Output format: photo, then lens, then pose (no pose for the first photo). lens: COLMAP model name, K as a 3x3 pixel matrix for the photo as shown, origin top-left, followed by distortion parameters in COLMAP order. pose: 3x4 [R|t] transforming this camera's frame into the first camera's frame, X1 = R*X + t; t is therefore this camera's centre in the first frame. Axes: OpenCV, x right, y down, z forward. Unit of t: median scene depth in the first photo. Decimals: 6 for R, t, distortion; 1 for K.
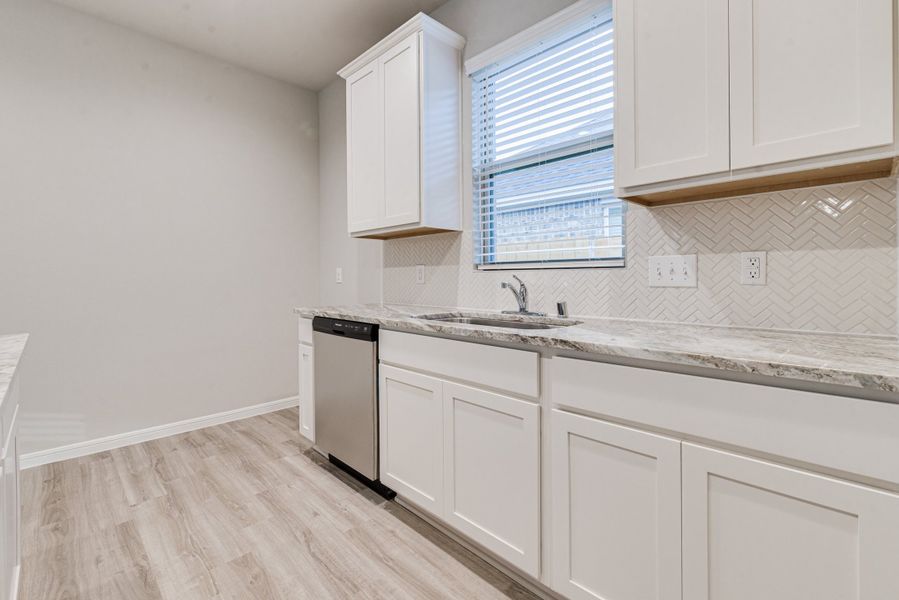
lens RADIAL K [[403.7, 0, 450.4], [0, 403.7, 281.8], [0, 0, 1]] dist [-0.021584, 0.000077]
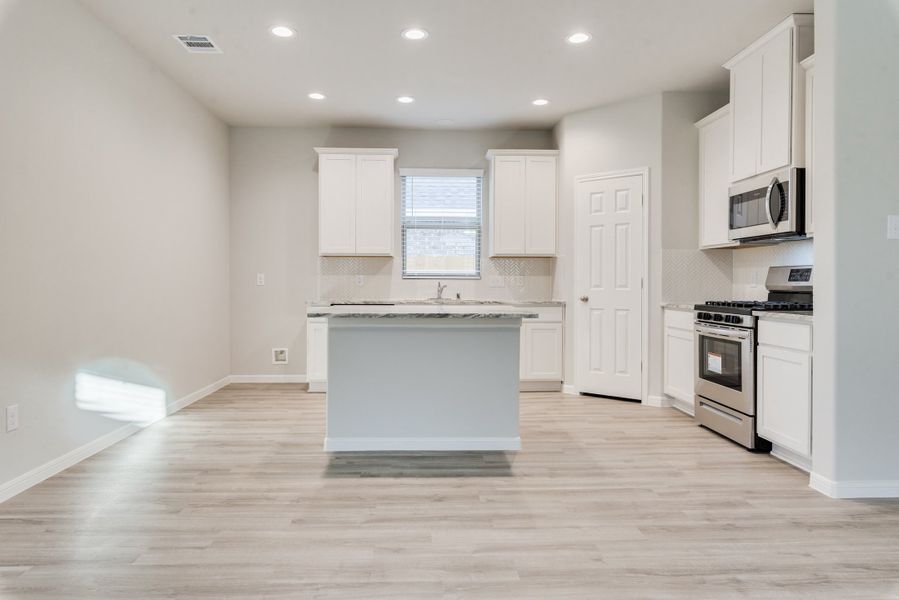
lens RADIAL K [[577.0, 0, 447.8], [0, 577.0, 287.5], [0, 0, 1]] dist [0.004284, 0.001355]
pose [[0.670360, 0.001638, 0.742034, -2.177727], [0.000046, 0.999997, -0.002249, 0.022357], [-0.742036, 0.001541, 0.670358, -1.188013]]
